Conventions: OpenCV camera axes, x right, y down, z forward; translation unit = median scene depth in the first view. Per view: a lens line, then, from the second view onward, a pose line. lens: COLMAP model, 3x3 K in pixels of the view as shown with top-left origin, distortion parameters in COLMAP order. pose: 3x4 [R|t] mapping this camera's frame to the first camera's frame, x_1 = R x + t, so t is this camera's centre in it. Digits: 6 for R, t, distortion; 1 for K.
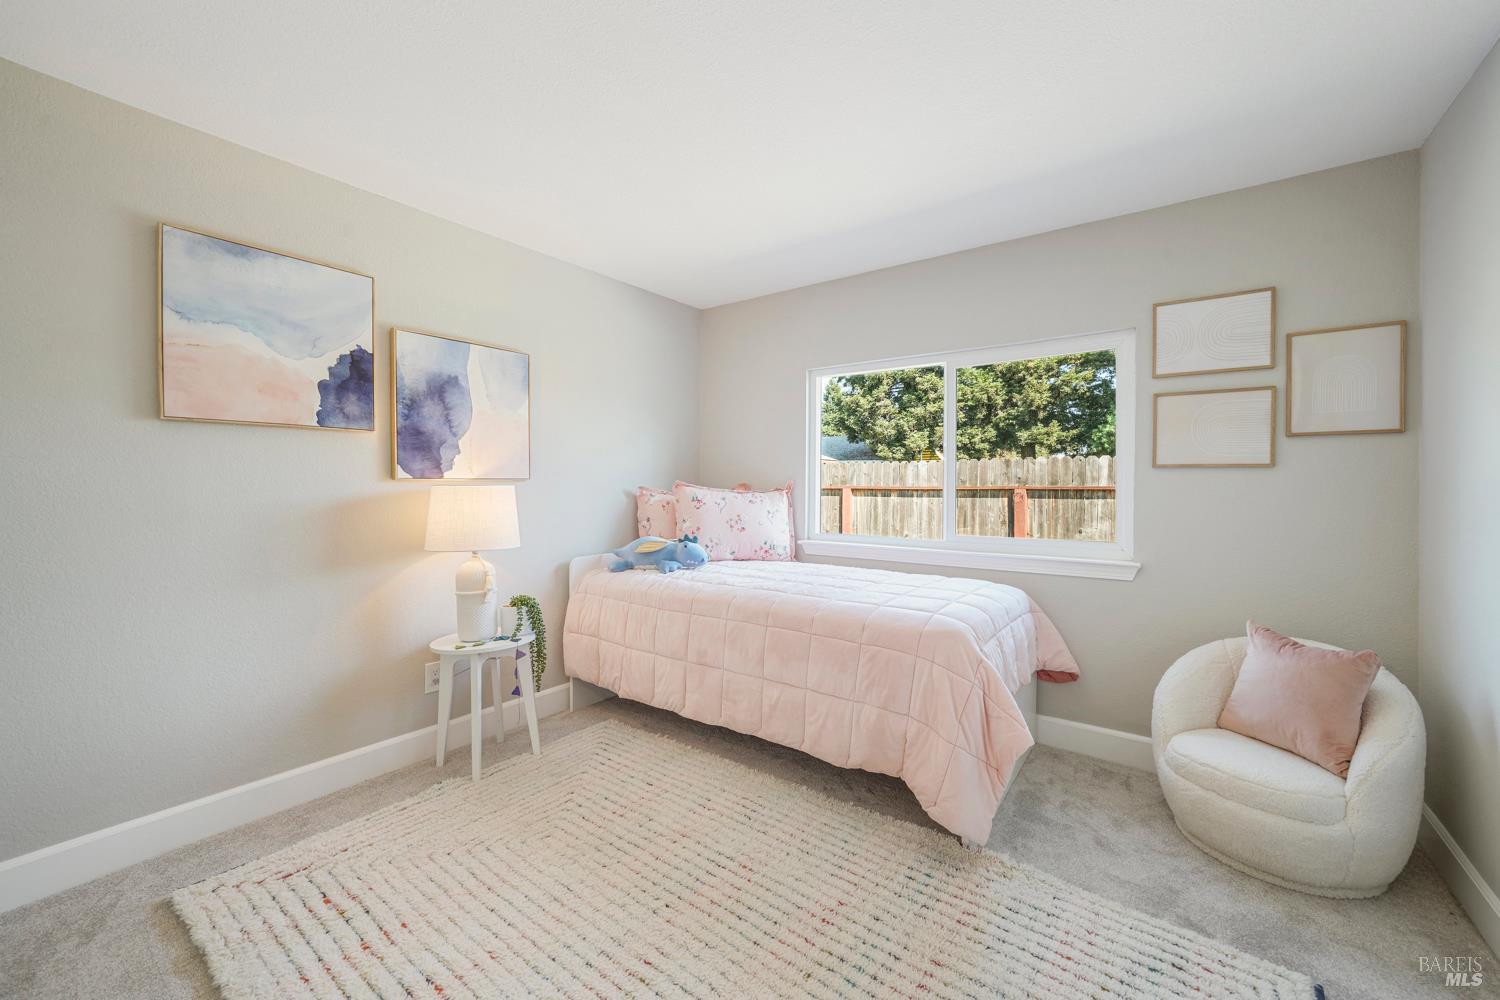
lens RADIAL K [[593.7, 0, 743.6], [0, 593.7, 500.5], [0, 0, 1]] dist [-0.010164, 0.003070]
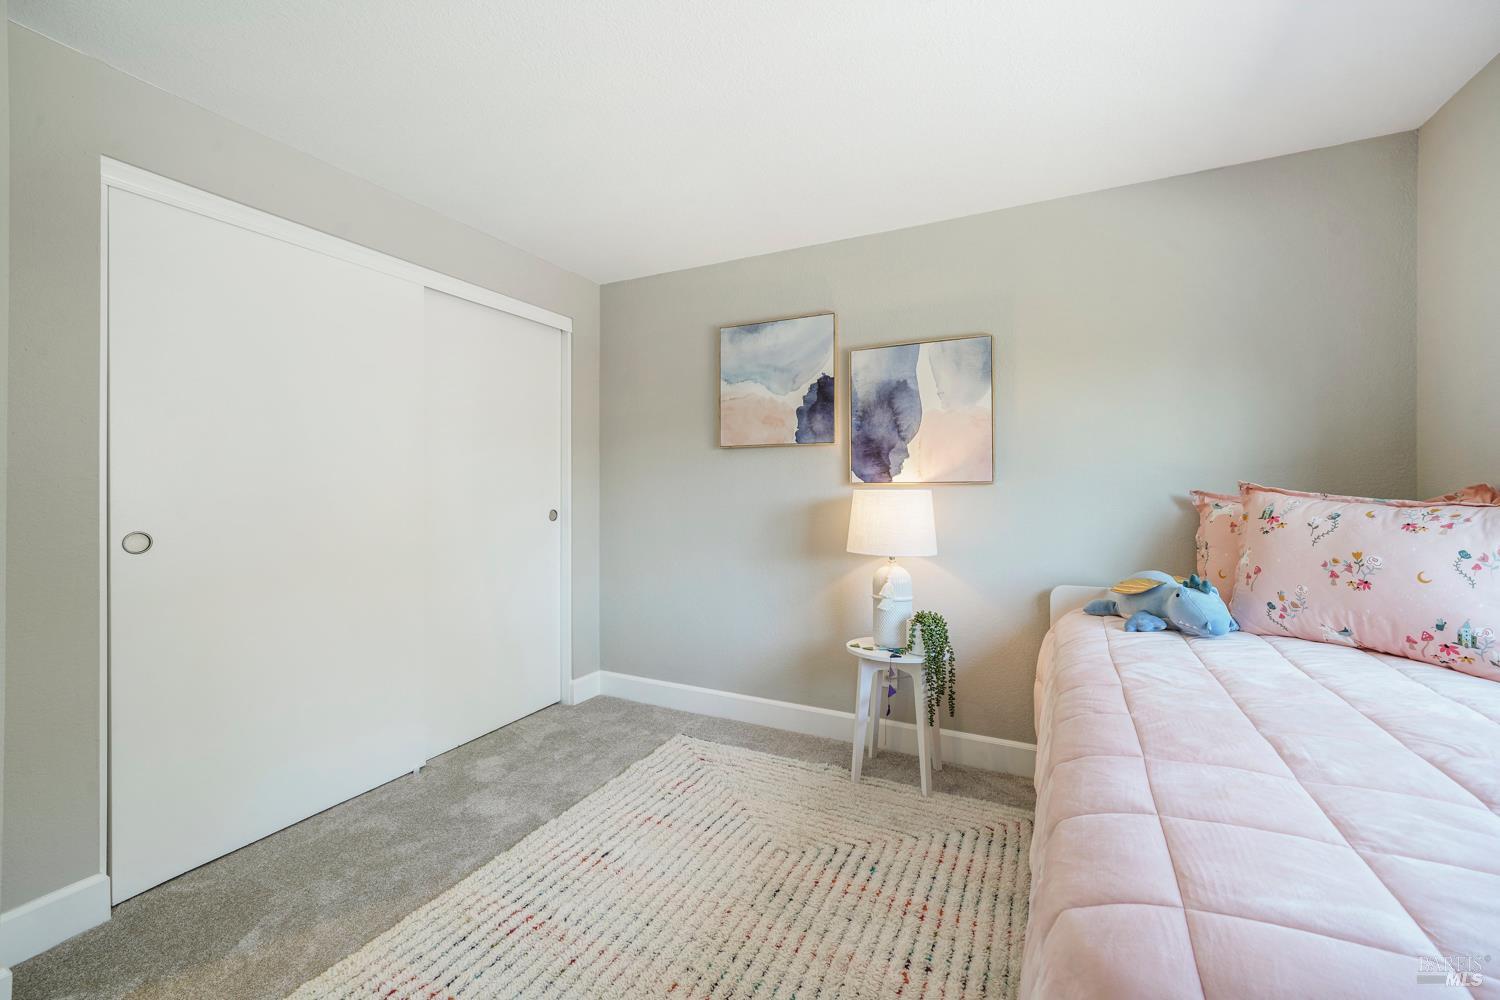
lens RADIAL K [[593.7, 0, 747.8], [0, 593.7, 494.0], [0, 0, 1]] dist [-0.010164, 0.003070]
pose [[0.183324, 0.010342, -0.982998, 0.481184], [-0.022193, 0.999733, 0.006380, -0.019212], [0.982802, 0.020646, 0.183505, 0.593841]]
